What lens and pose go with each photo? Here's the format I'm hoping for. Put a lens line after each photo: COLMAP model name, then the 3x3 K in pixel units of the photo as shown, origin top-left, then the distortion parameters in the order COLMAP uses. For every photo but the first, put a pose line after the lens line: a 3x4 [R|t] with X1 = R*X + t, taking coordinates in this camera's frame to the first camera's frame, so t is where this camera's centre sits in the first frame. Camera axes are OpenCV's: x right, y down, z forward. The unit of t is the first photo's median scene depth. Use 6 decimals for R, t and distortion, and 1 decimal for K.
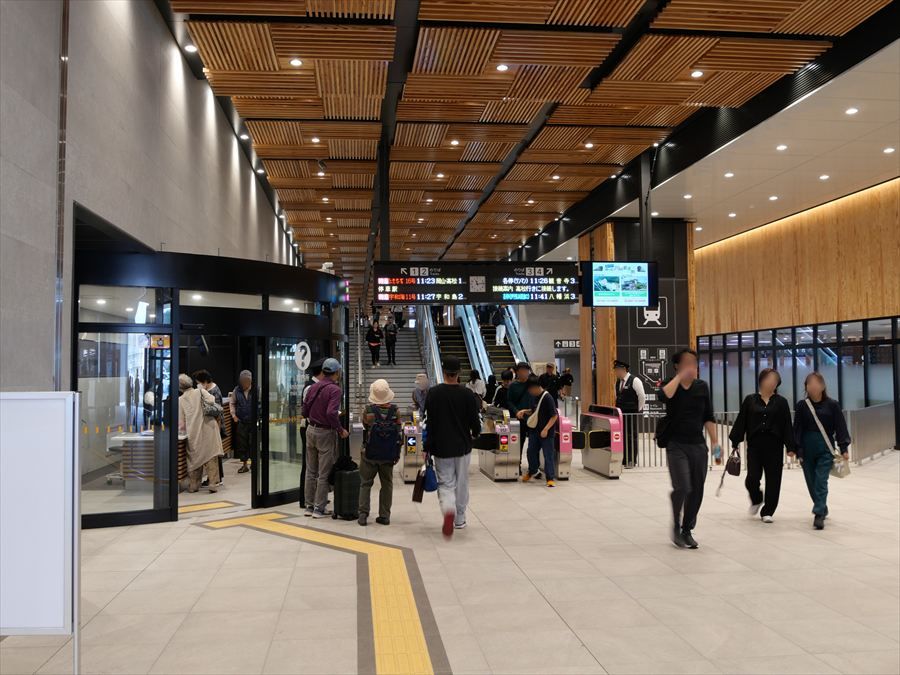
lens RADIAL K [[819.2, 0, 450.0], [0, 819.2, 337.5], [0, 0, 1]] dist [-0.004460, -0.002651]
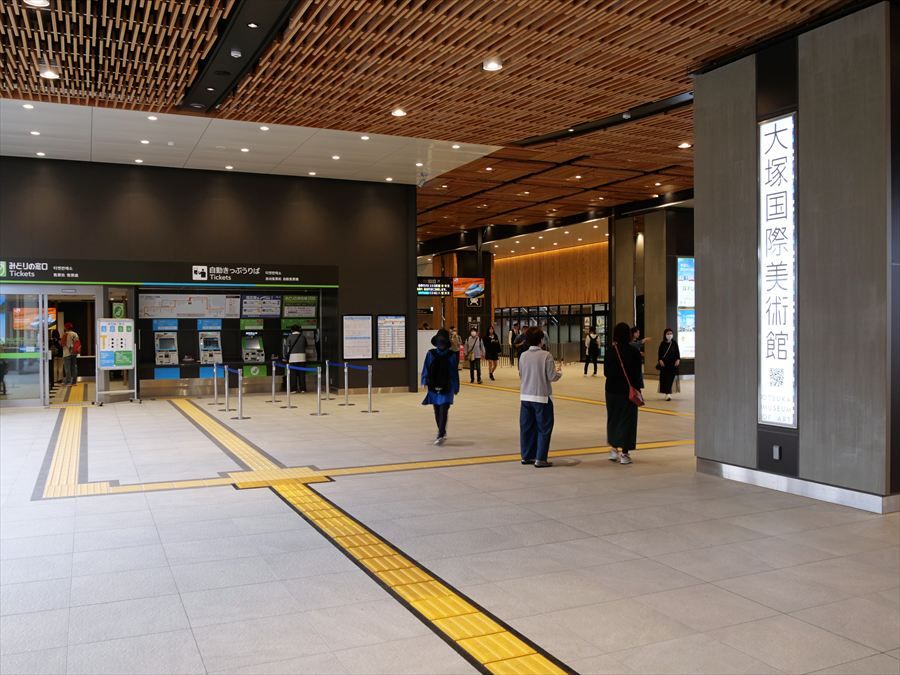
lens RADIAL K [[819.2, 0, 450.0], [0, 819.2, 337.5], [0, 0, 1]] dist [-0.004460, -0.002651]
pose [[0.949259, 0.000131, 0.314495, -0.454270], [-0.015844, 0.998750, 0.047406, -0.030554], [-0.314096, -0.049983, 0.948075, -0.916242]]
